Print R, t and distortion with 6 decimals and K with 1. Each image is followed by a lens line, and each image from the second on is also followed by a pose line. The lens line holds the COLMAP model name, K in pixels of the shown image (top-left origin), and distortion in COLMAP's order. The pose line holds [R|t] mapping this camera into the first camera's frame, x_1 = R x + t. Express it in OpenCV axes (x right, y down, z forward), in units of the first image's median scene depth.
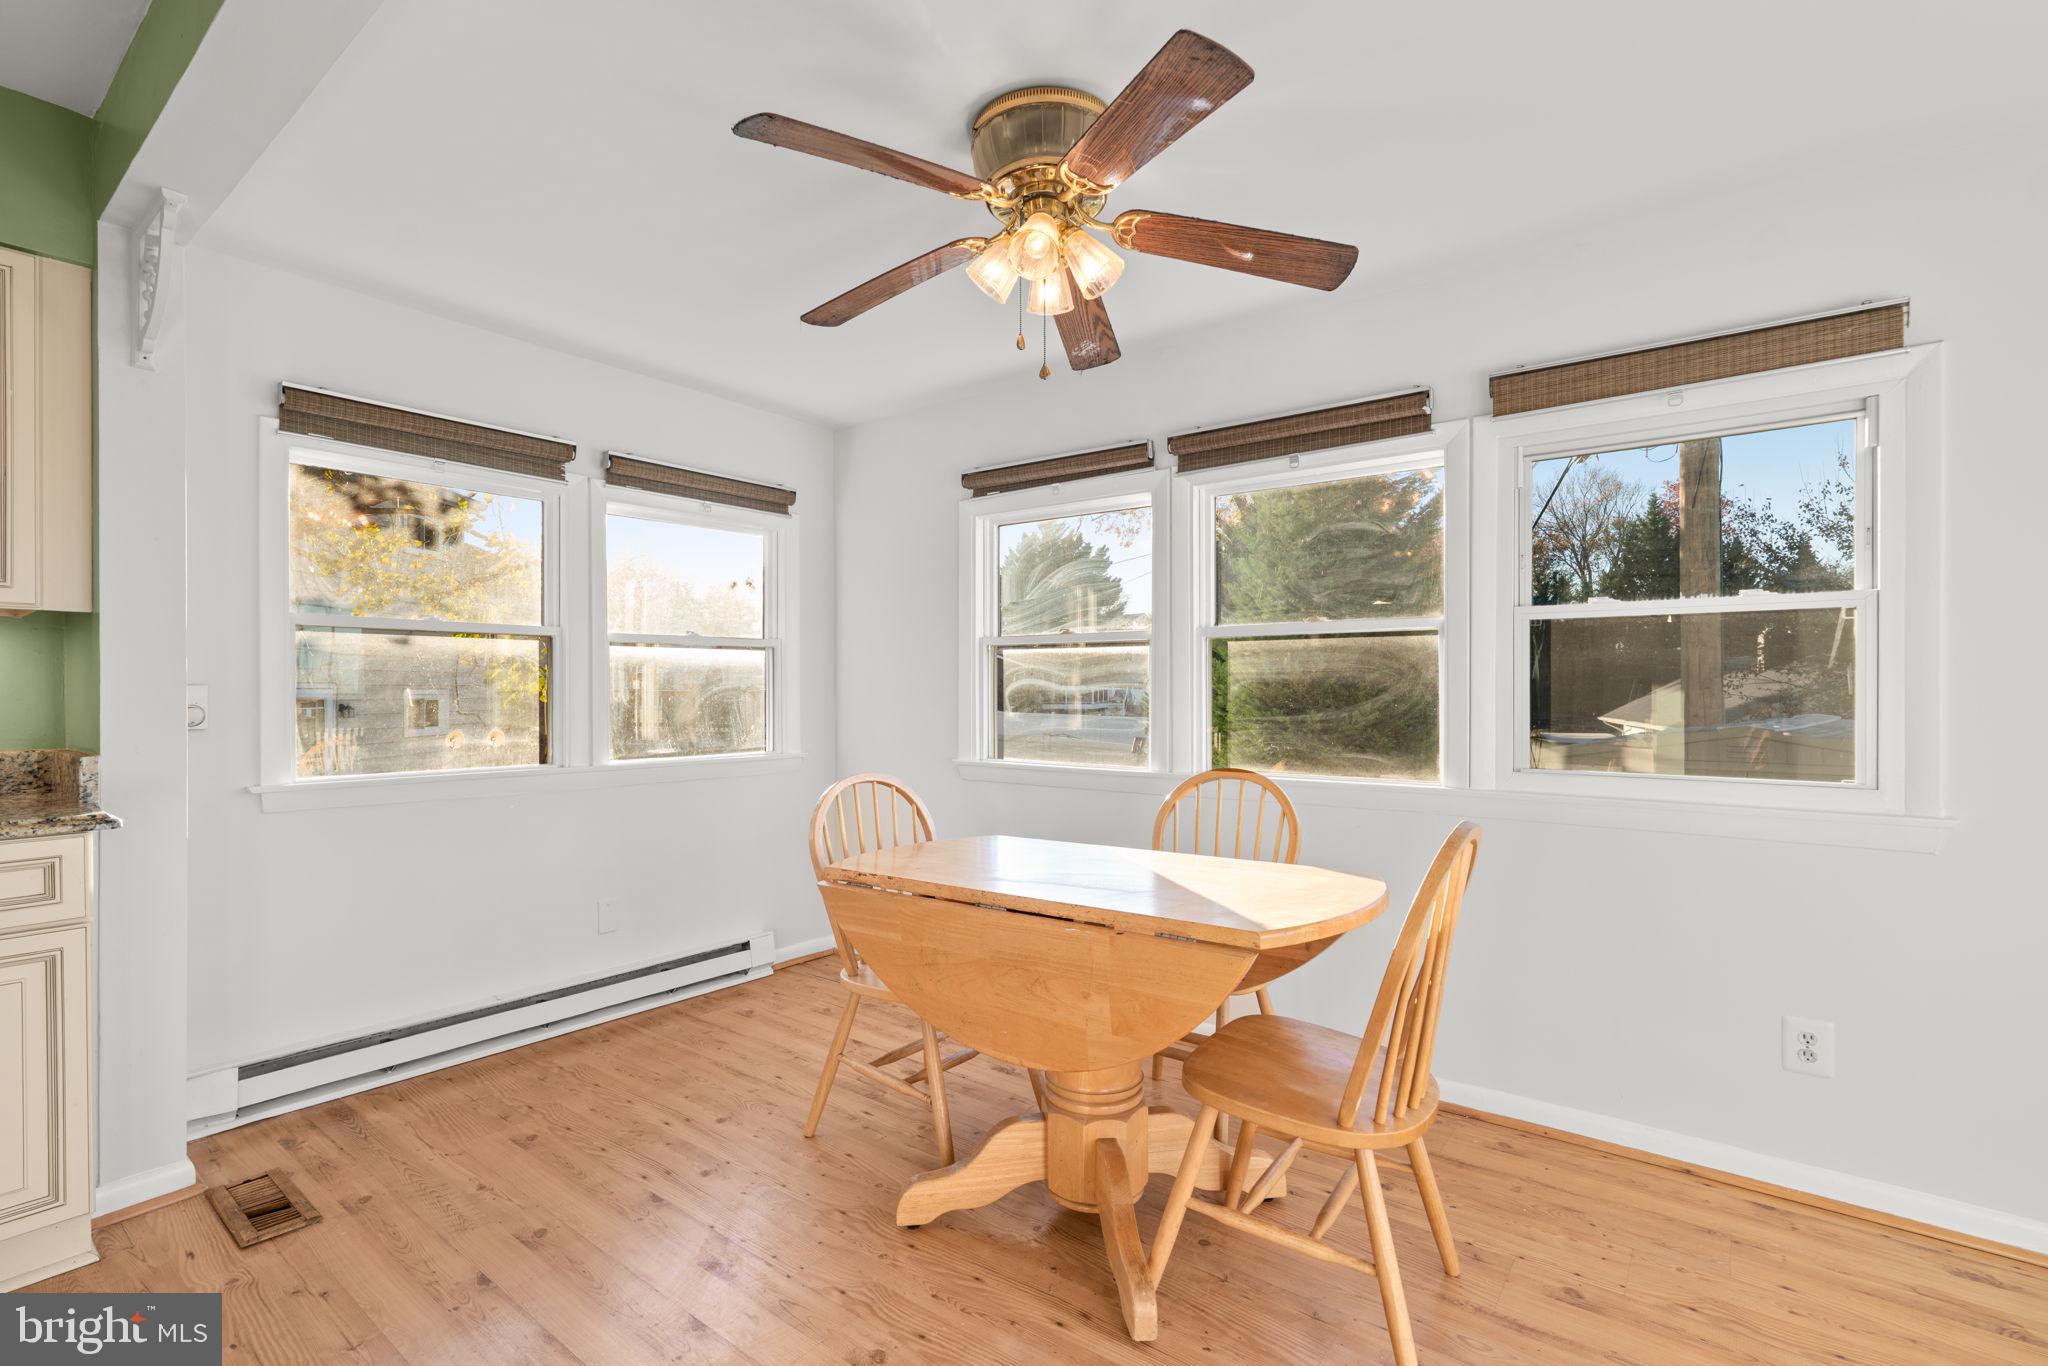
lens RADIAL K [[937.0, 0, 1060.0], [0, 937.0, 693.6], [0, 0, 1]] dist [-0.007845, 0.003242]
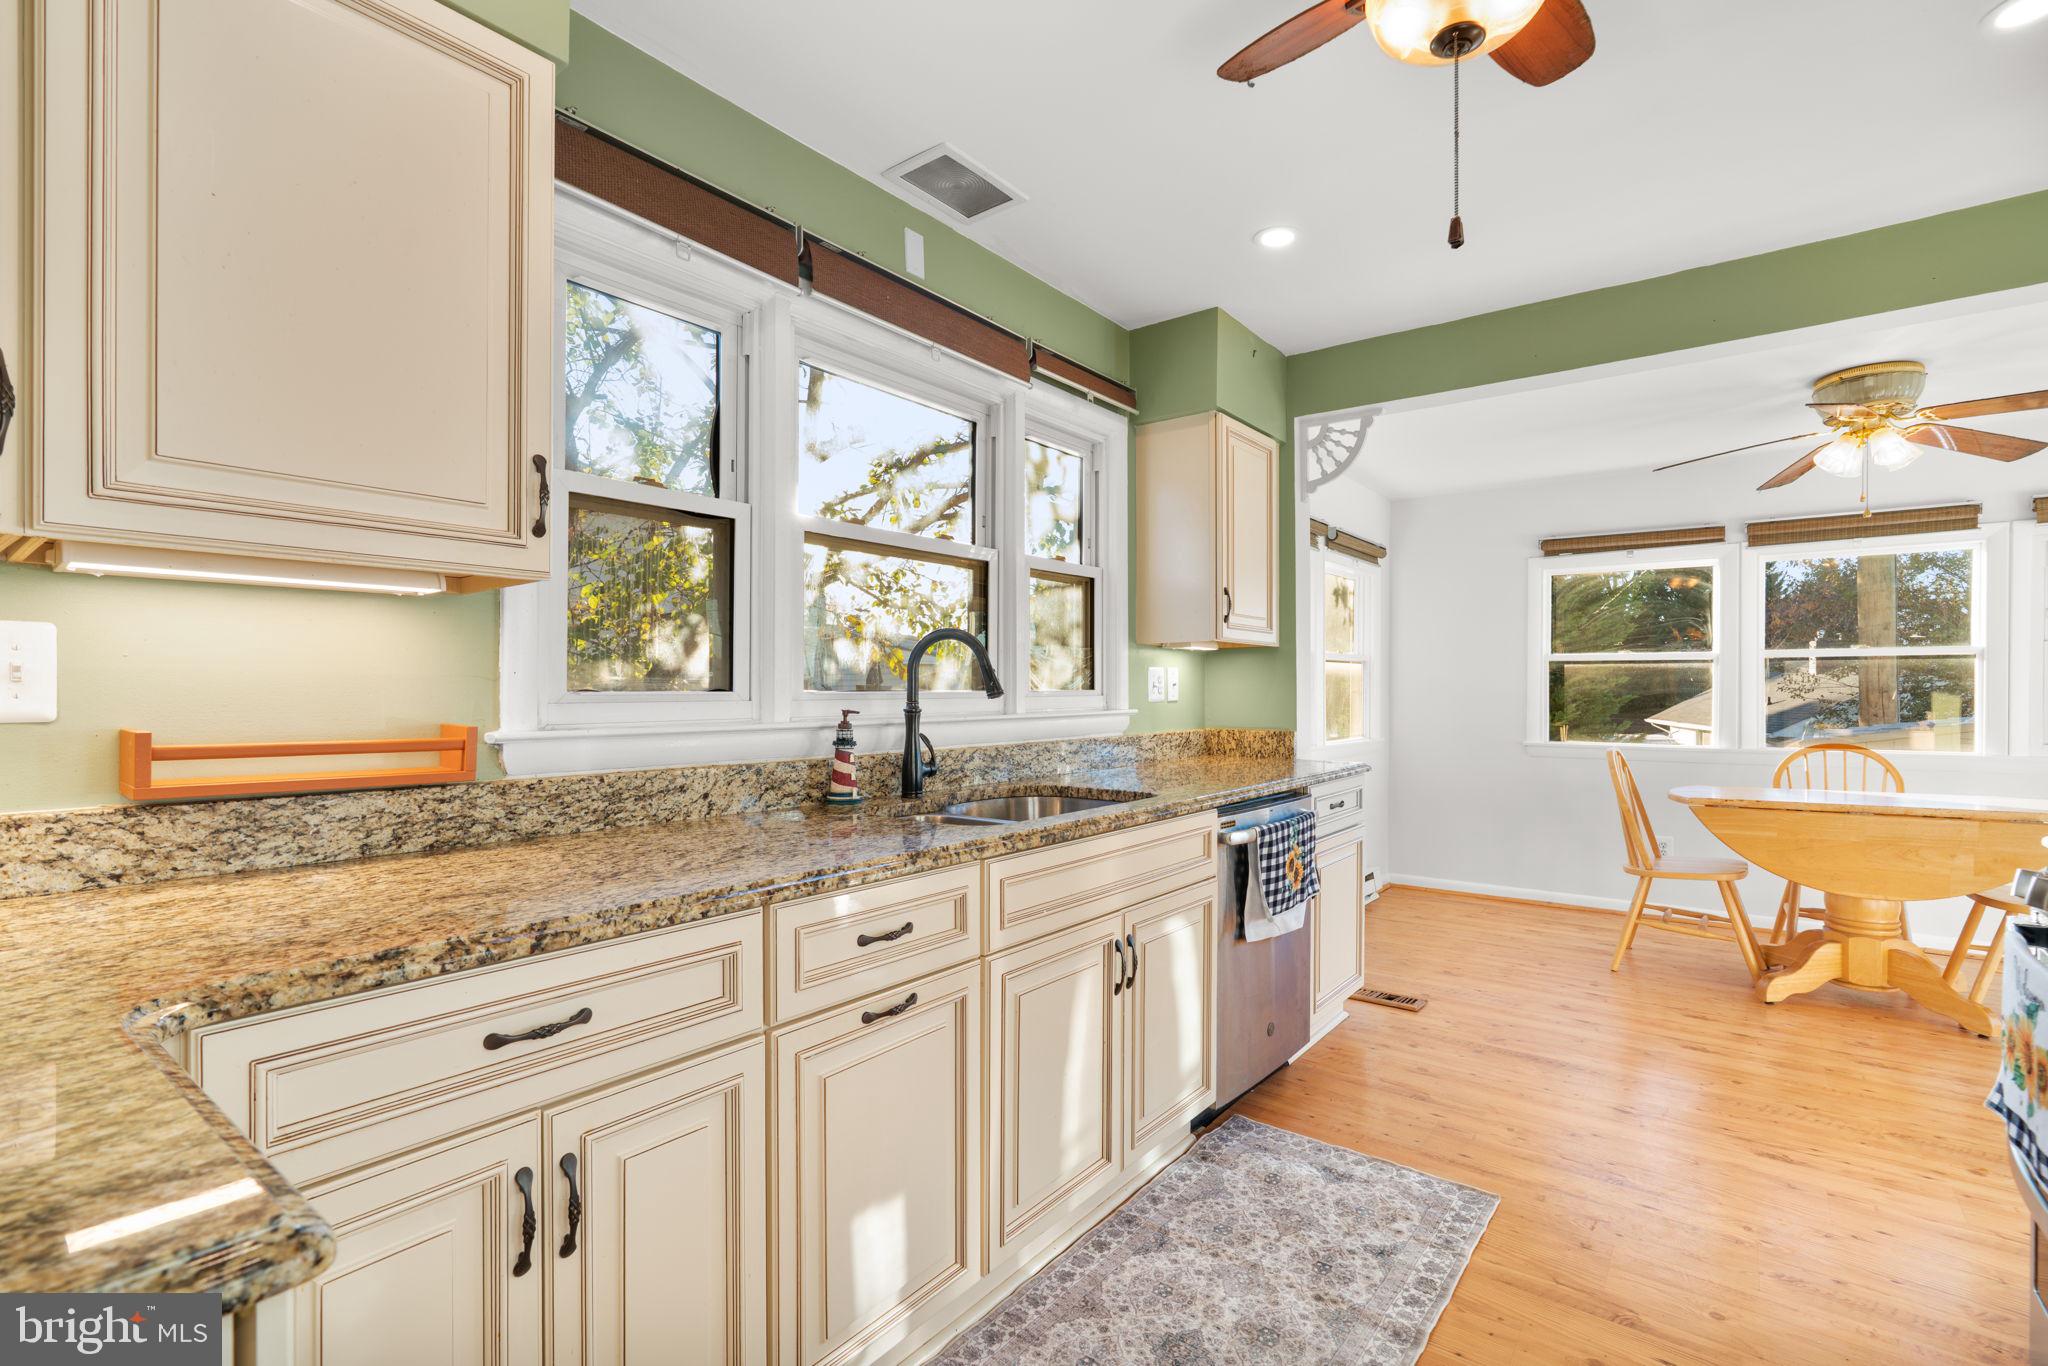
lens RADIAL K [[937.0, 0, 1040.1], [0, 937.0, 687.7], [0, 0, 1]] dist [-0.007845, 0.003242]
pose [[0.999982, 0.002061, 0.005576, -1.166987], [-0.002013, 0.999960, -0.008661, 0.004007], [-0.005594, 0.008650, 0.999947, -0.551820]]
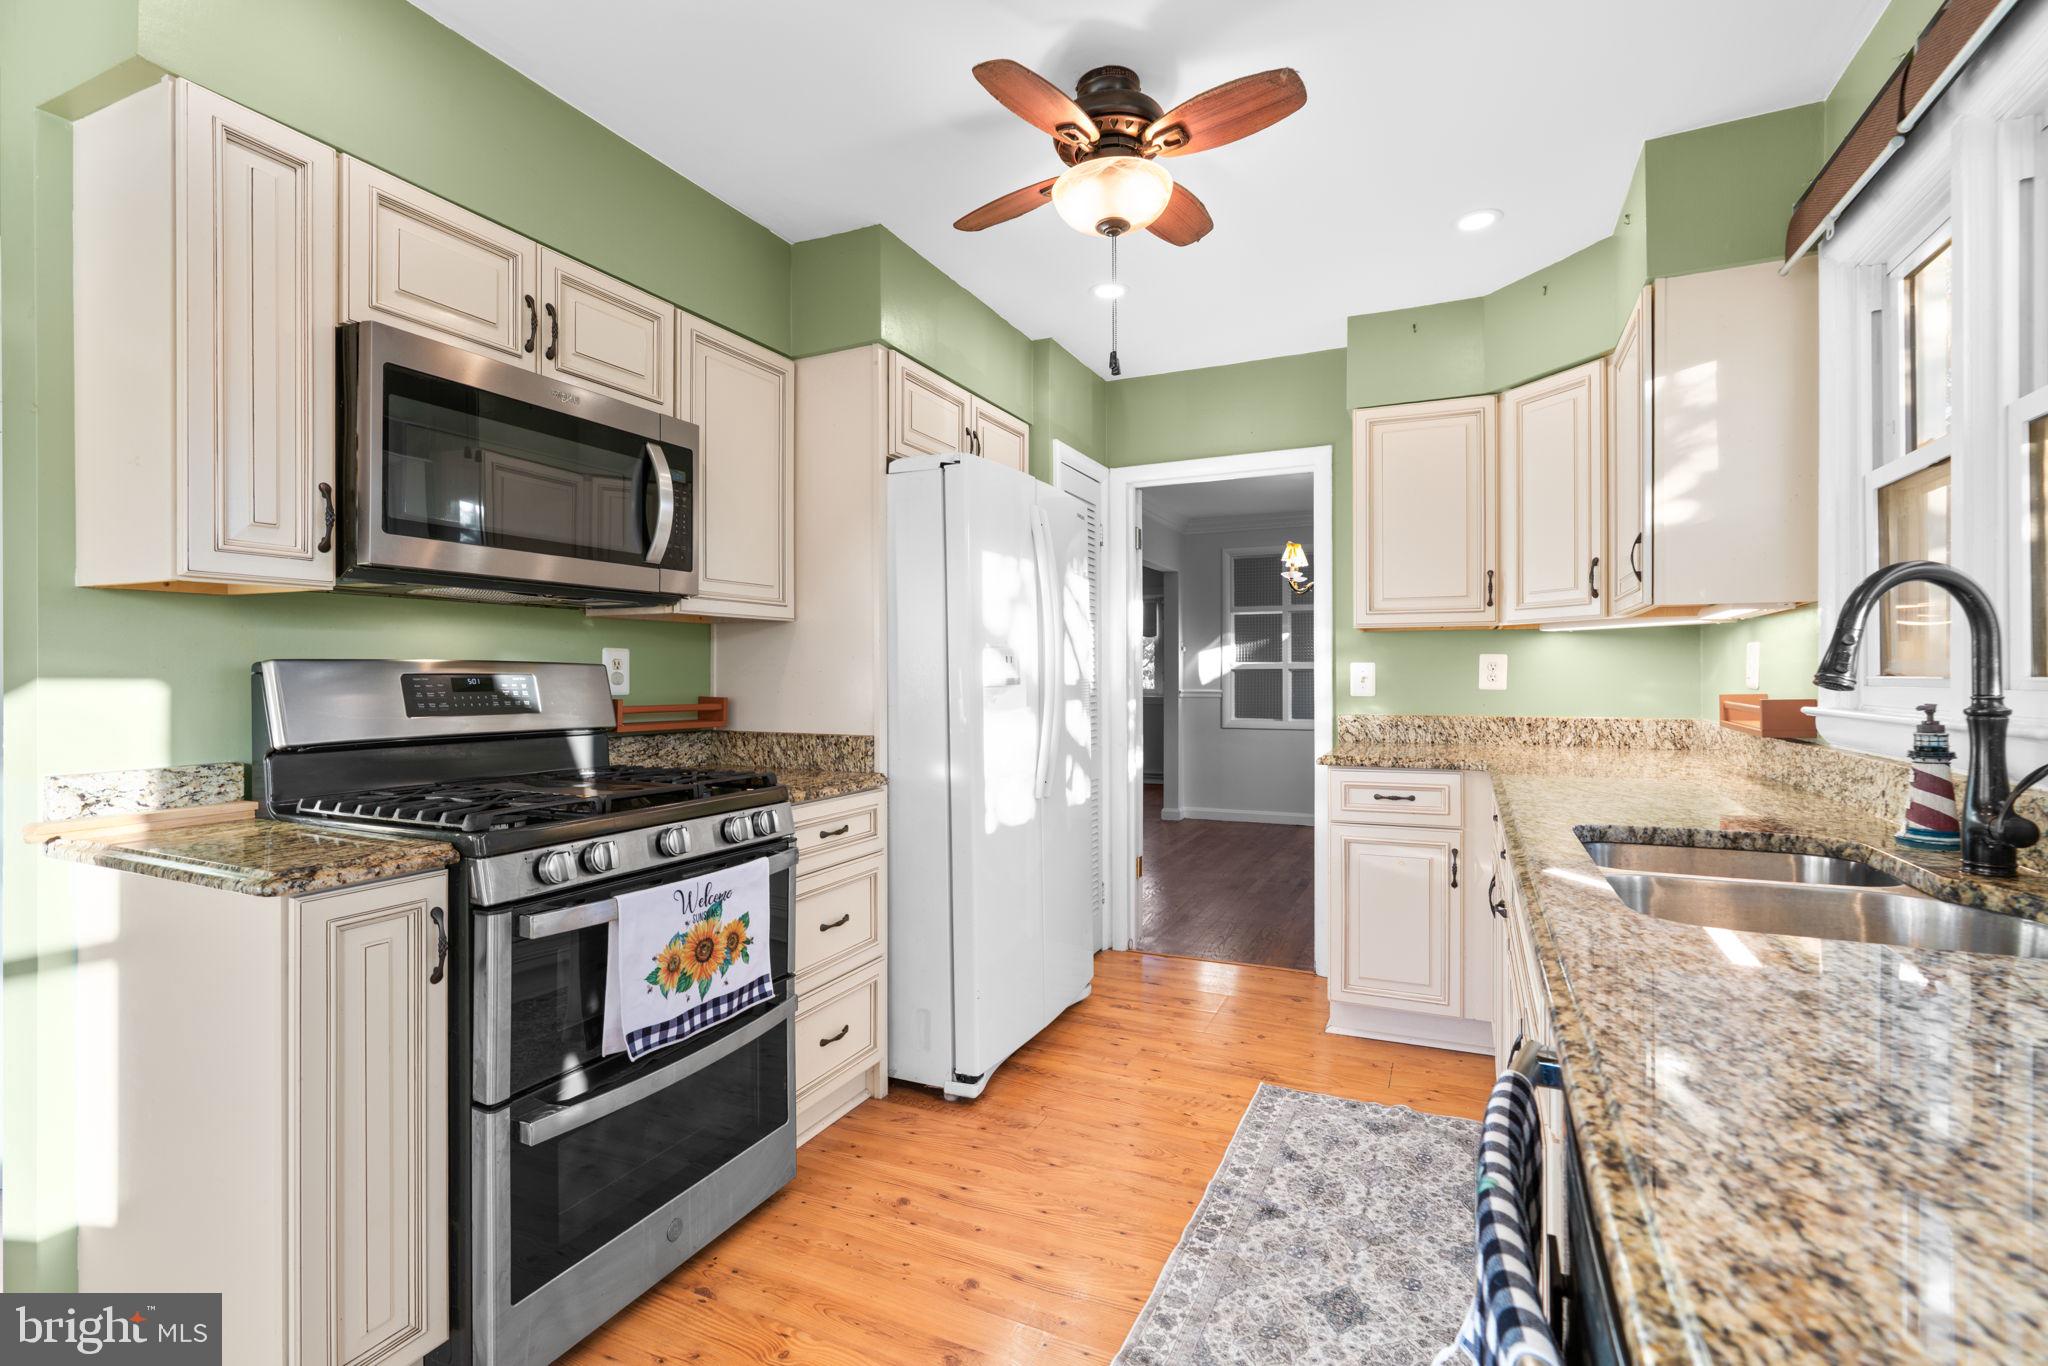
lens RADIAL K [[937.0, 0, 1029.0], [0, 937.0, 669.8], [0, 0, 1]] dist [-0.007845, 0.003242]
pose [[-0.976437, 0.001044, -0.215798, -0.694099], [0.000372, 0.999995, 0.003156, -0.007556], [0.215800, 0.003001, -0.976433, 0.712720]]
